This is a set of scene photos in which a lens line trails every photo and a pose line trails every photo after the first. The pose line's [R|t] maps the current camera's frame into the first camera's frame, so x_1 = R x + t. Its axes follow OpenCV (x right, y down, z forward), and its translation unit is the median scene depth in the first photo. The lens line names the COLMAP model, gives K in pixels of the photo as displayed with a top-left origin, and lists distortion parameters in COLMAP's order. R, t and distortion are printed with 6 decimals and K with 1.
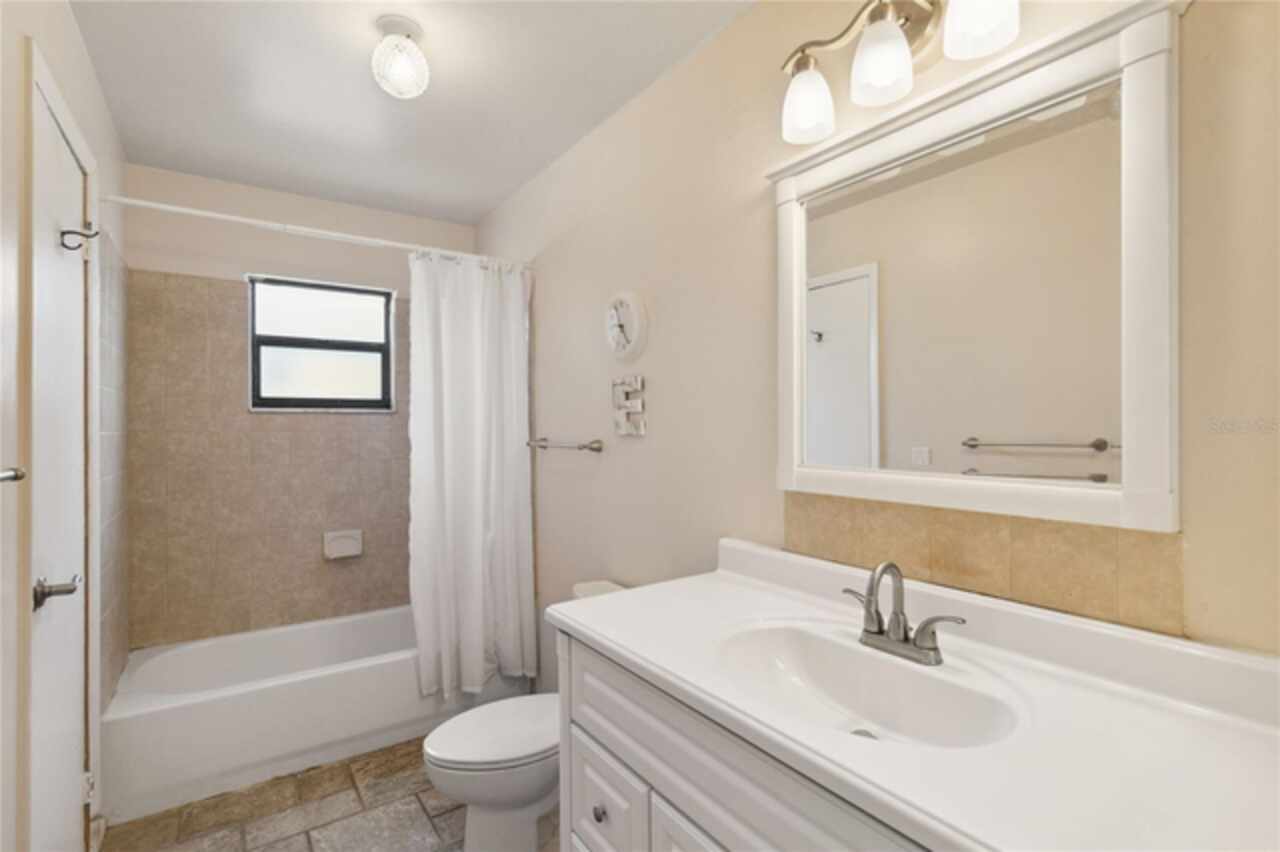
lens RADIAL K [[594.0, 0, 644.7], [0, 594.0, 407.6], [0, 0, 1]] dist [0.001375, -0.000511]
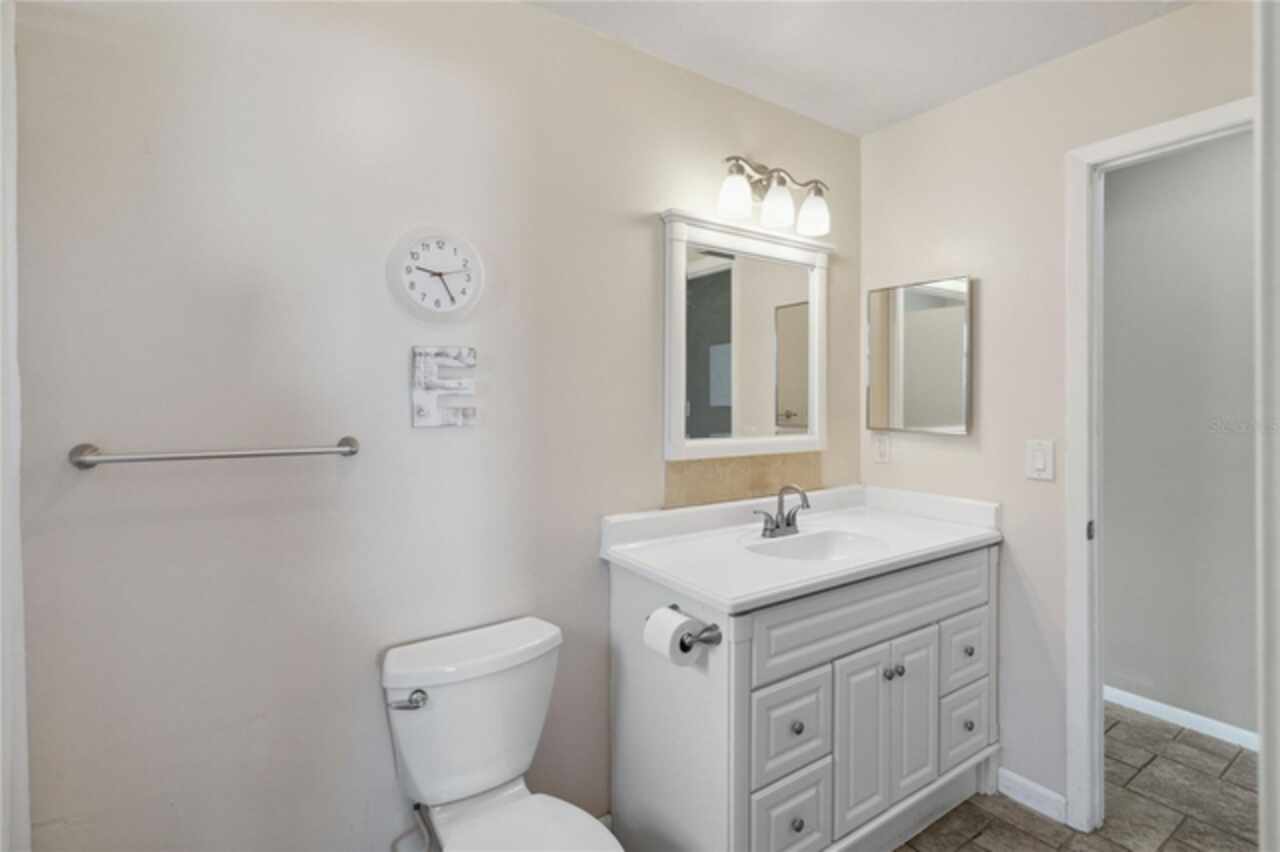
lens RADIAL K [[594.0, 0, 644.7], [0, 594.0, 407.6], [0, 0, 1]] dist [0.001375, -0.000511]
pose [[0.028378, 0.014318, 0.999495, -1.232526], [-0.018856, 0.999727, -0.013785, 0.048661], [-0.999419, -0.018455, 0.028640, 1.190889]]
